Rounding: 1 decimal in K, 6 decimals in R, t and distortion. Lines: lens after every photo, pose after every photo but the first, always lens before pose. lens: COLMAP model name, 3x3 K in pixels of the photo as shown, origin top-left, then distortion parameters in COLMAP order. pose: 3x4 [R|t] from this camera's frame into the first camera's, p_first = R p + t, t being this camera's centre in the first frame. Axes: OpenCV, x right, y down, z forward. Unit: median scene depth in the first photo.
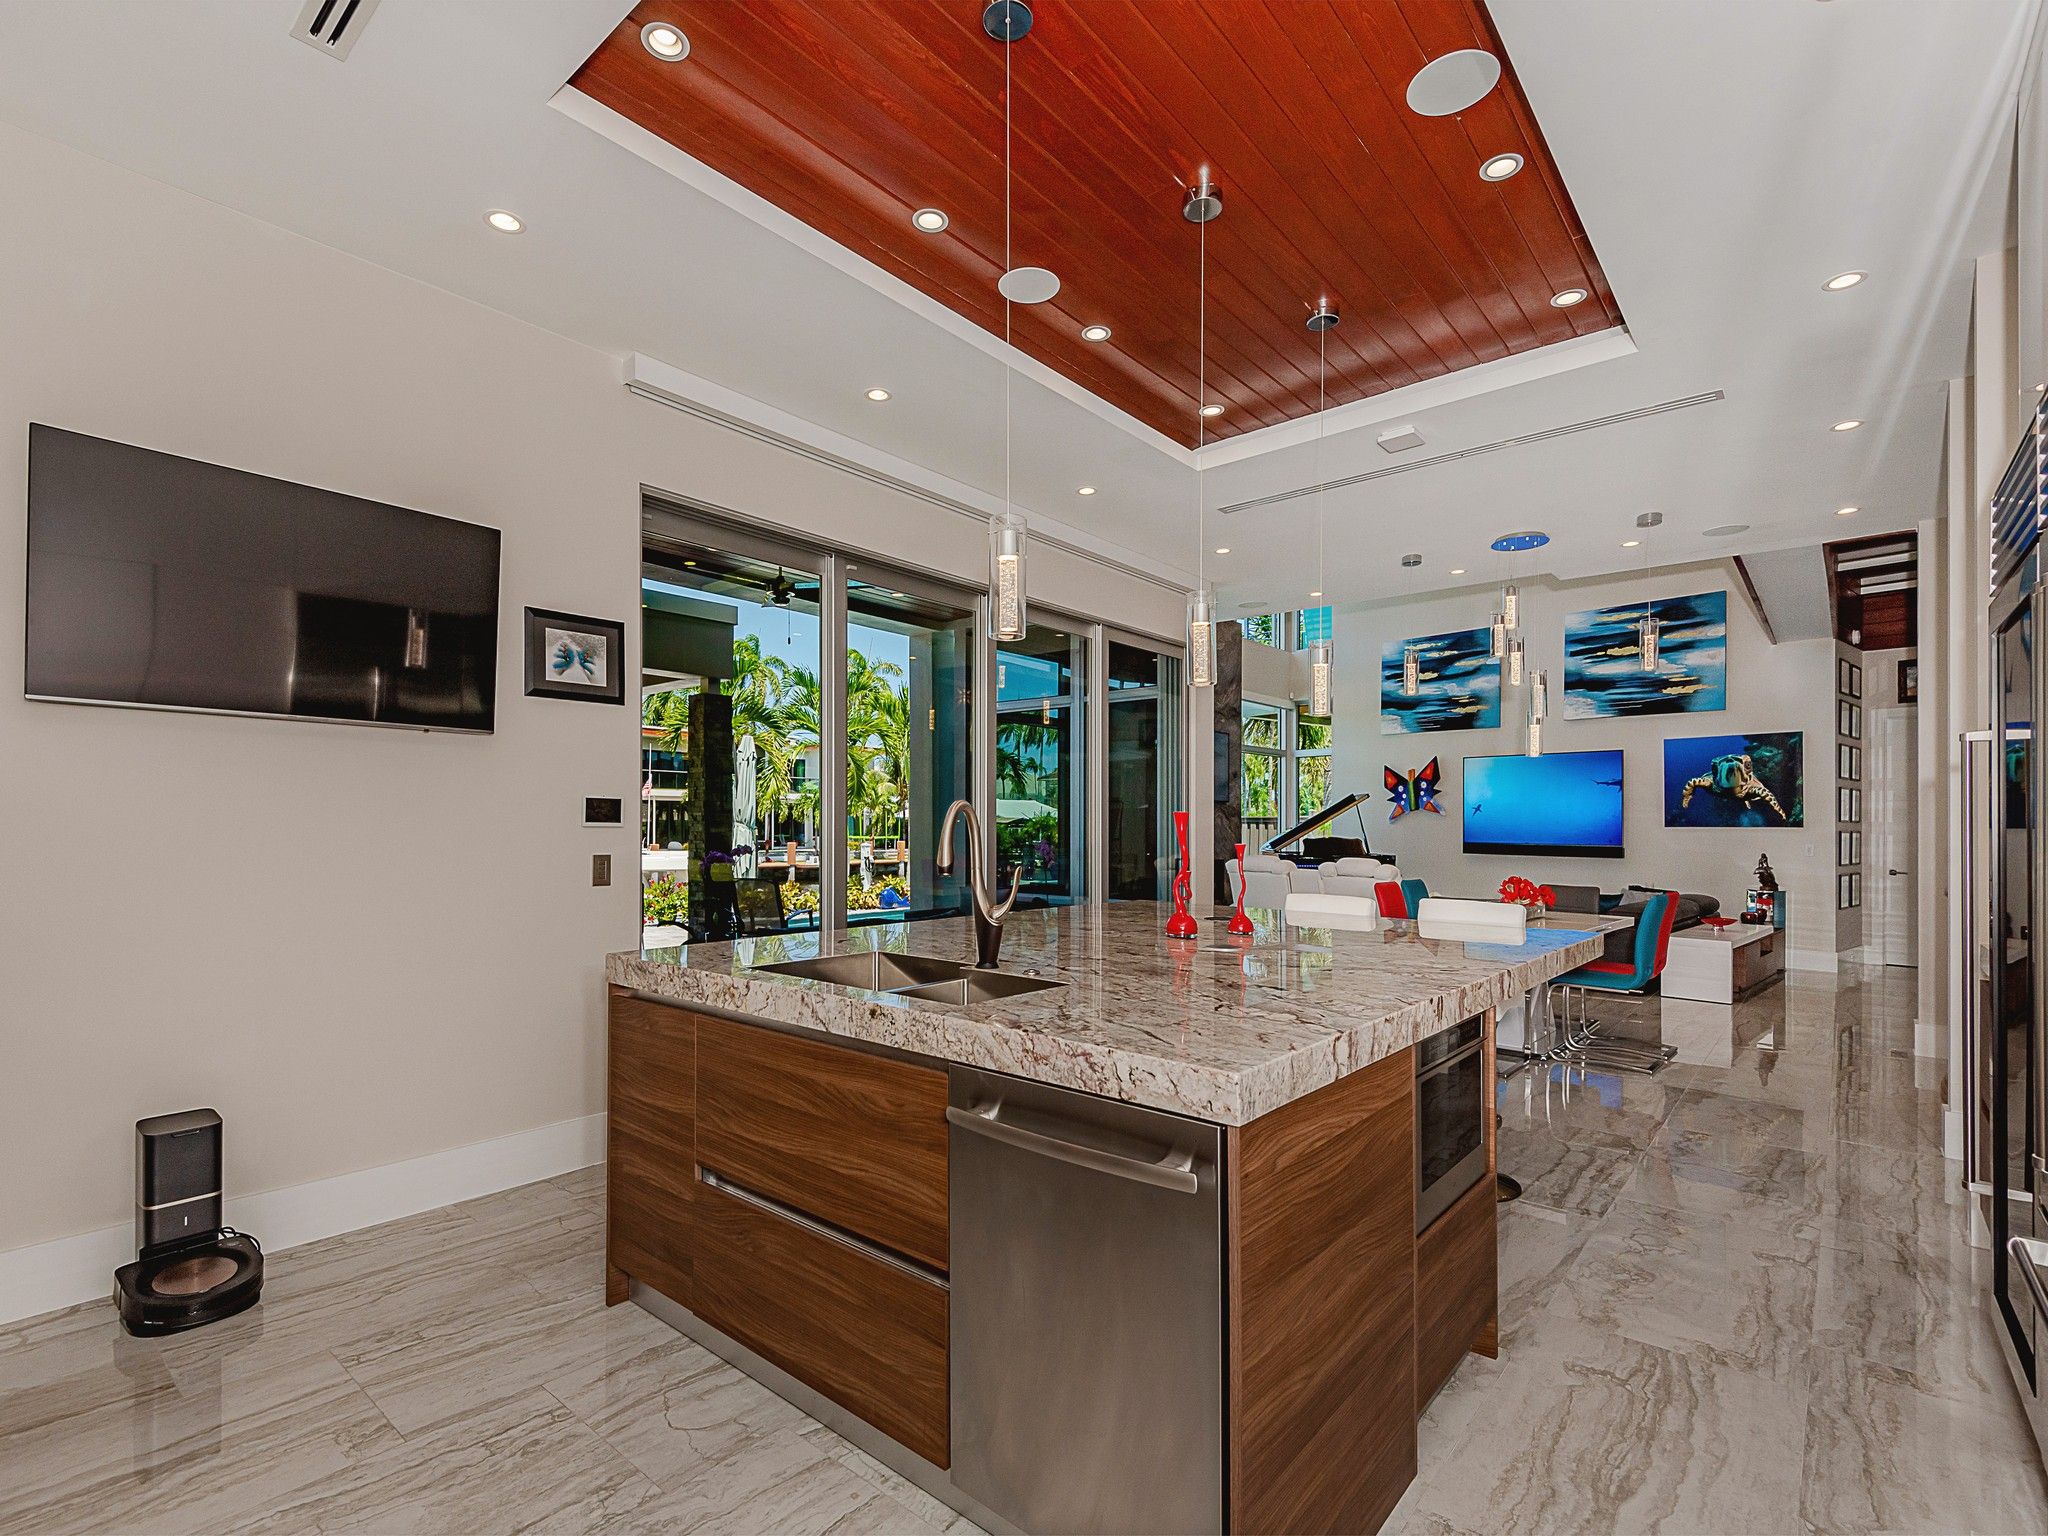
lens RADIAL K [[953.3, 0, 1052.9], [0, 953.3, 836.2], [0, 0, 1]] dist [-0.000097, 0.000057]
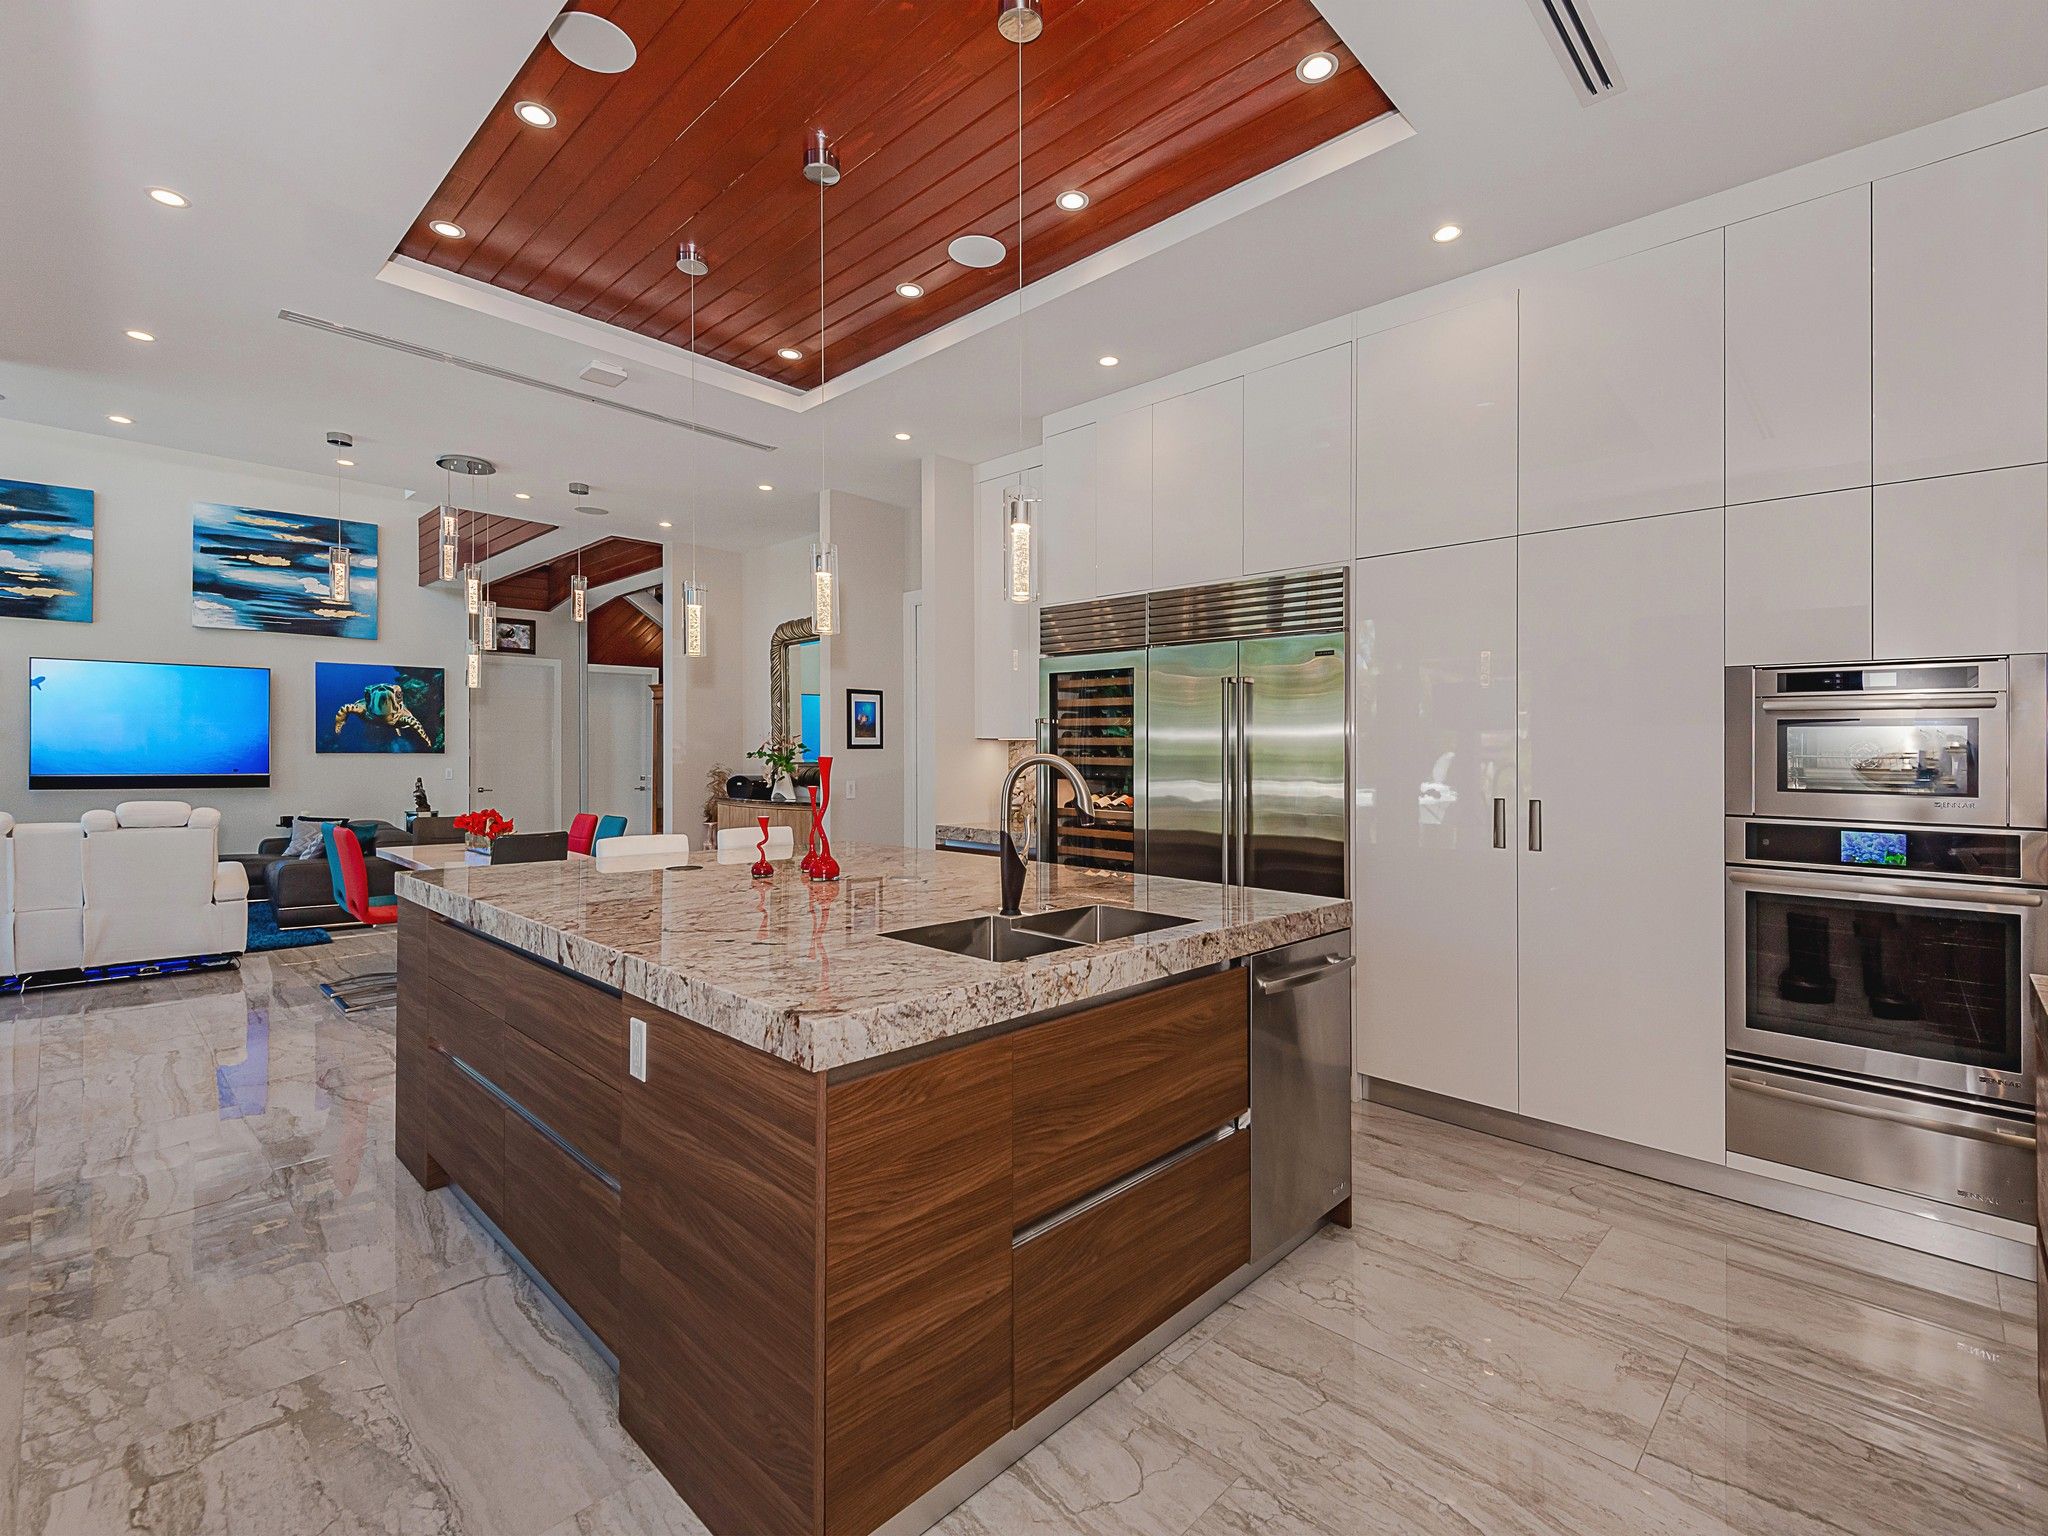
lens RADIAL K [[937.7, 0, 1024.0], [0, 937.7, 768.0], [0, 0, 1]] dist [-0.000826, -0.000028]
pose [[0.086985, -0.016852, 0.996067, -0.250255], [0.002634, 0.999857, 0.016686, -0.008364], [-0.996206, 0.001173, 0.087017, 0.208698]]
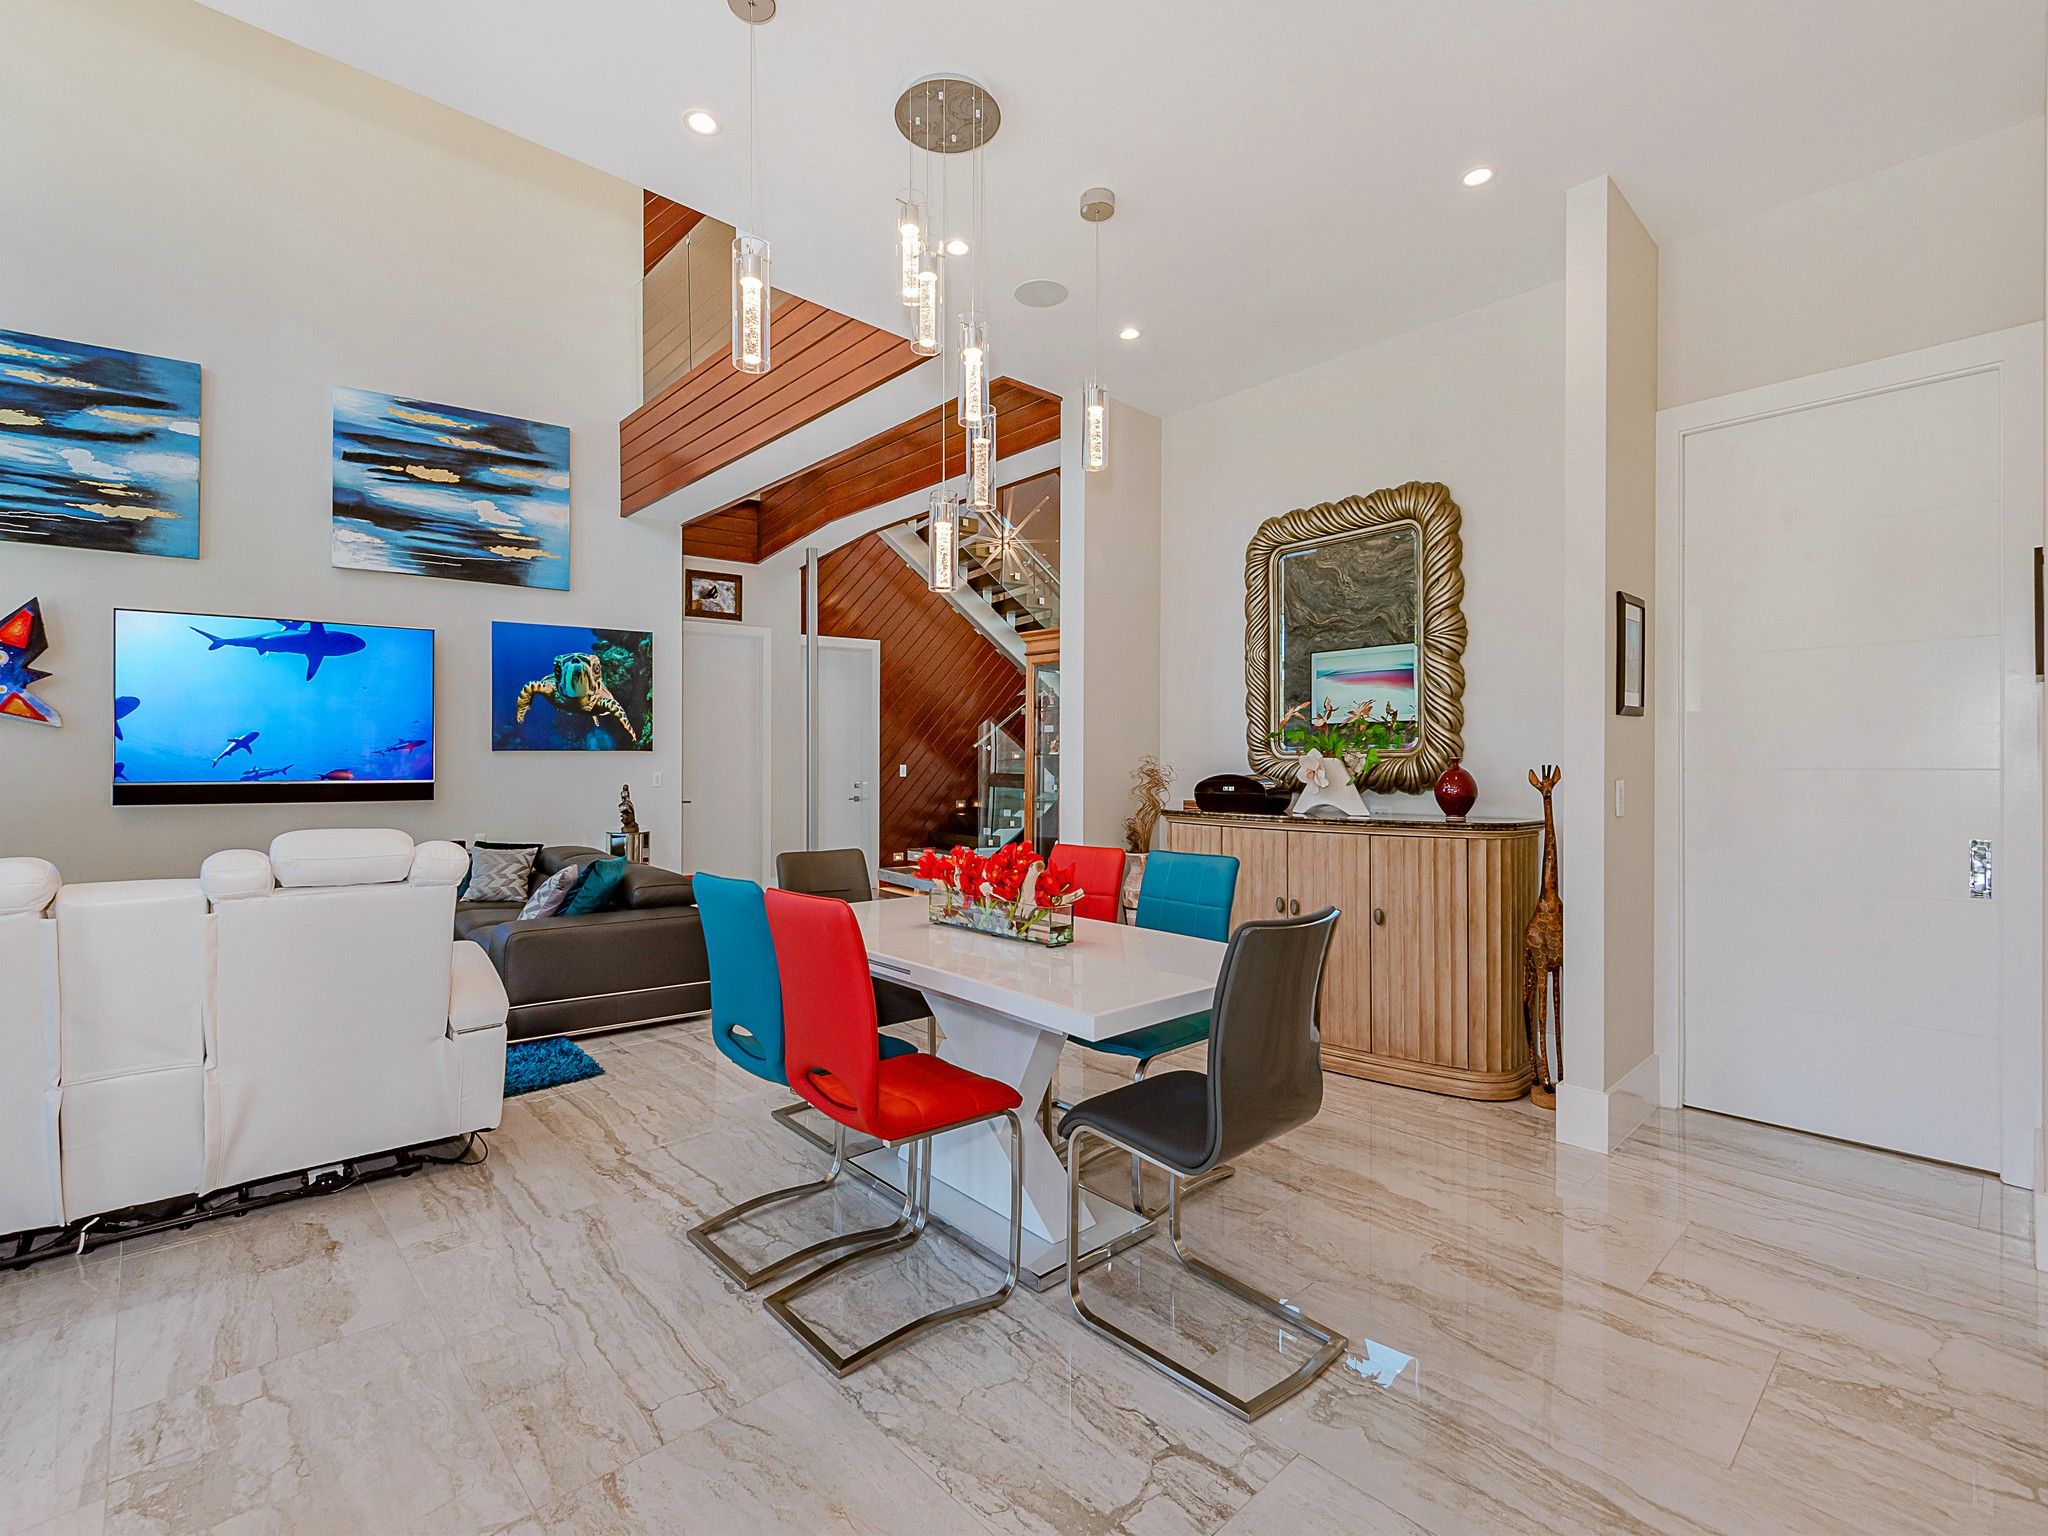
lens RADIAL K [[999.8, 0, 1024.0], [0, 999.8, 768.0], [0, 0, 1]] dist [0.001365, -0.002103]
pose [[0.170577, -0.010277, 0.985291, 0.004542], [0.012623, 0.999886, 0.008244, 0.001875], [-0.985263, 0.011031, 0.170688, 0.521446]]
